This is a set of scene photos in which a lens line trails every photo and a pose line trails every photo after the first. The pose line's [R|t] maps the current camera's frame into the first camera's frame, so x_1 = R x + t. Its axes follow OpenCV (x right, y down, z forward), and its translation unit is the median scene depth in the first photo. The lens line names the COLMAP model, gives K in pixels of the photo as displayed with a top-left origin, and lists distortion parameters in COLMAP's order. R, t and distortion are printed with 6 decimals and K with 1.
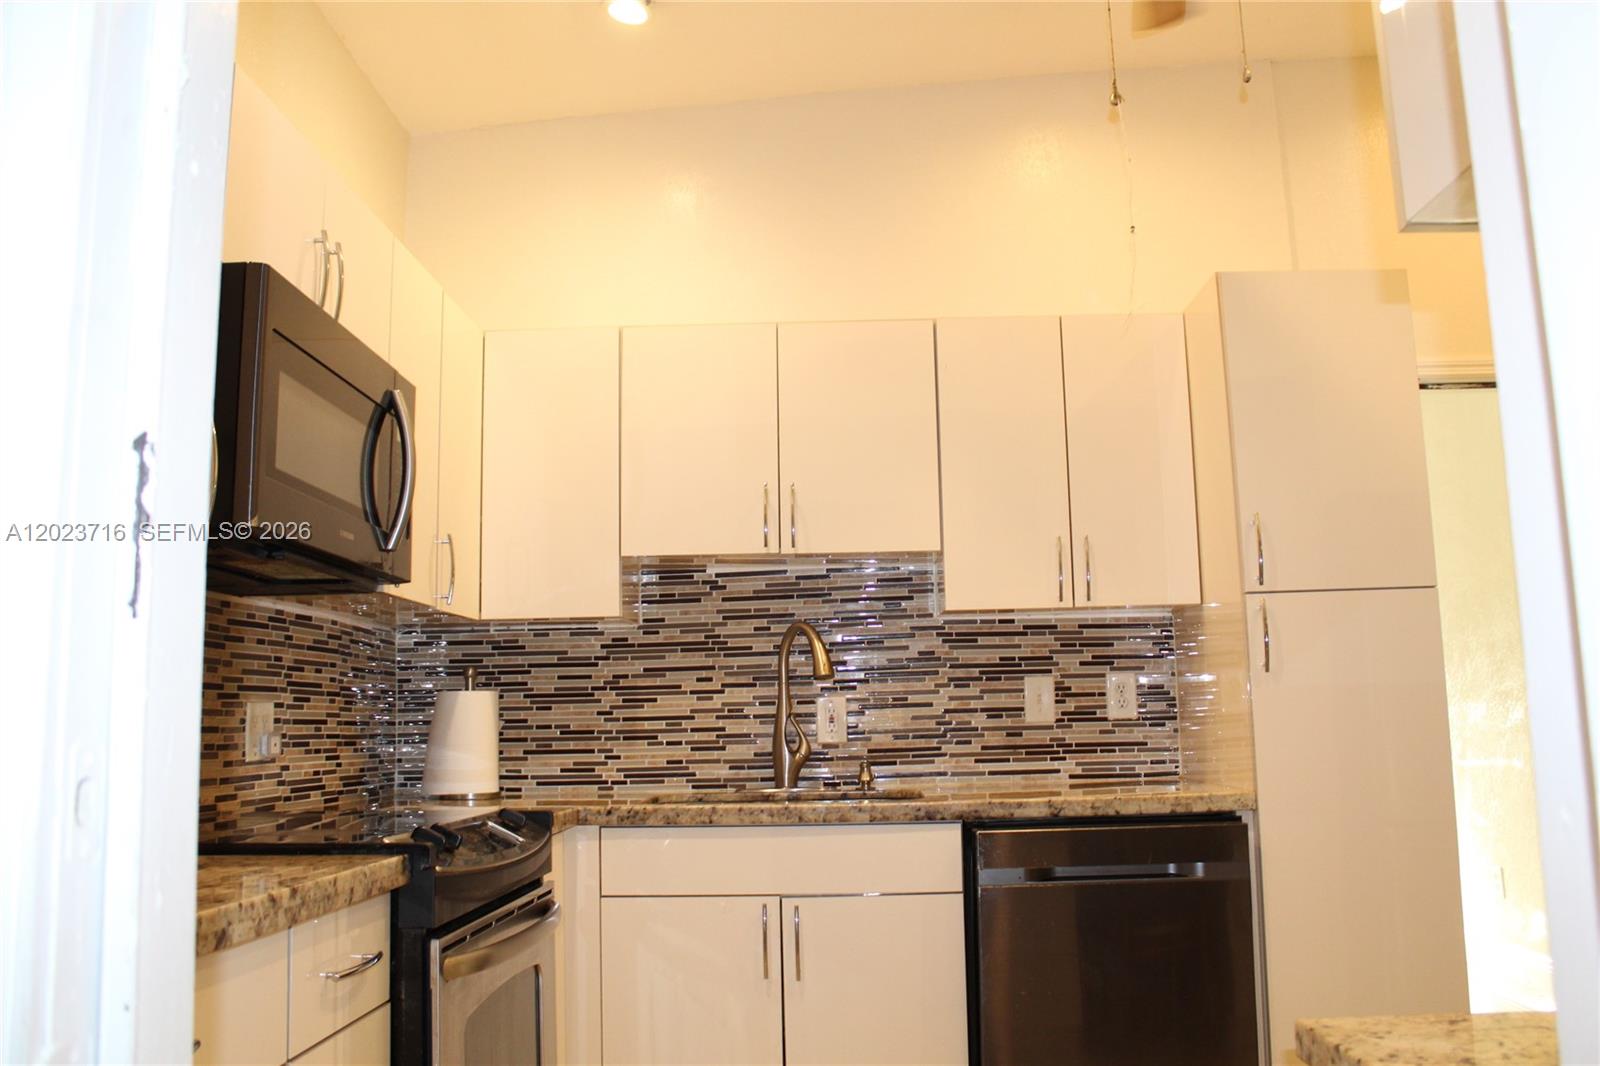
lens RADIAL K [[1326.9, 0, 797.9], [0, 1326.9, 533.5], [0, 0, 1]] dist [-0.134461, 0.094667]
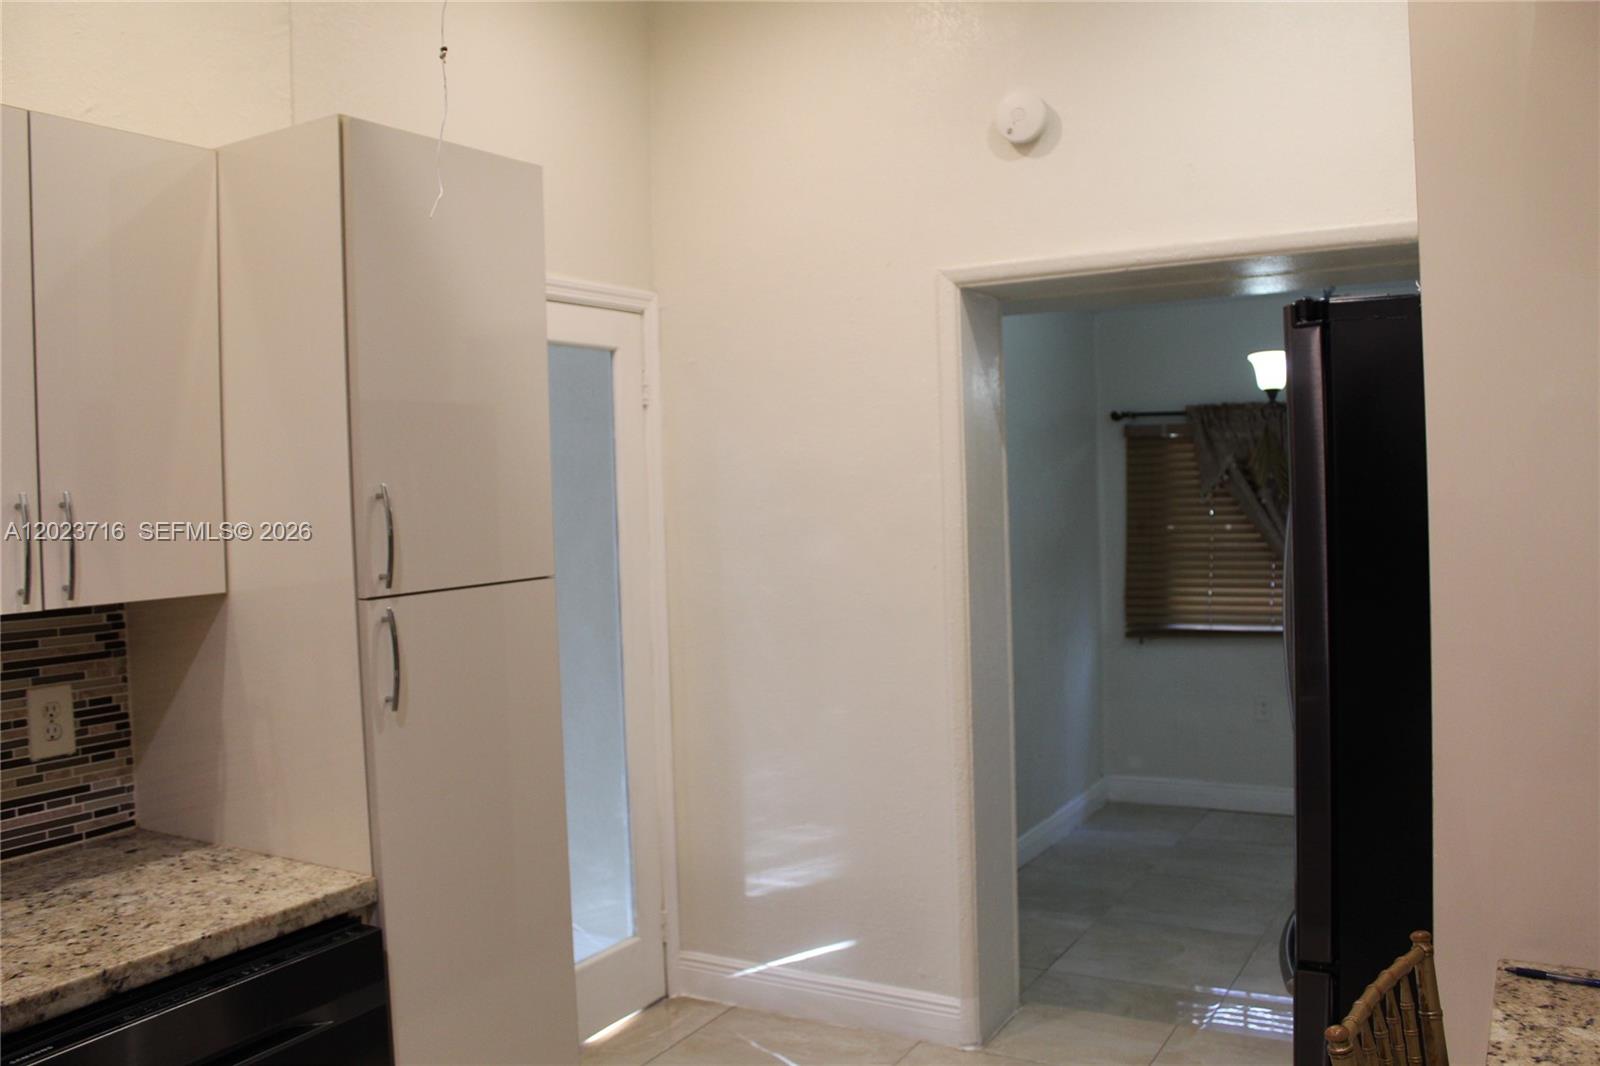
lens RADIAL K [[1326.9, 0, 804.6], [0, 1326.9, 525.3], [0, 0, 1]] dist [-0.134461, 0.094667]
pose [[0.484378, -0.023633, 0.874540, -0.123245], [-0.091784, 0.992746, 0.077663, -0.055942], [-0.870031, -0.117887, 0.478695, 0.387872]]
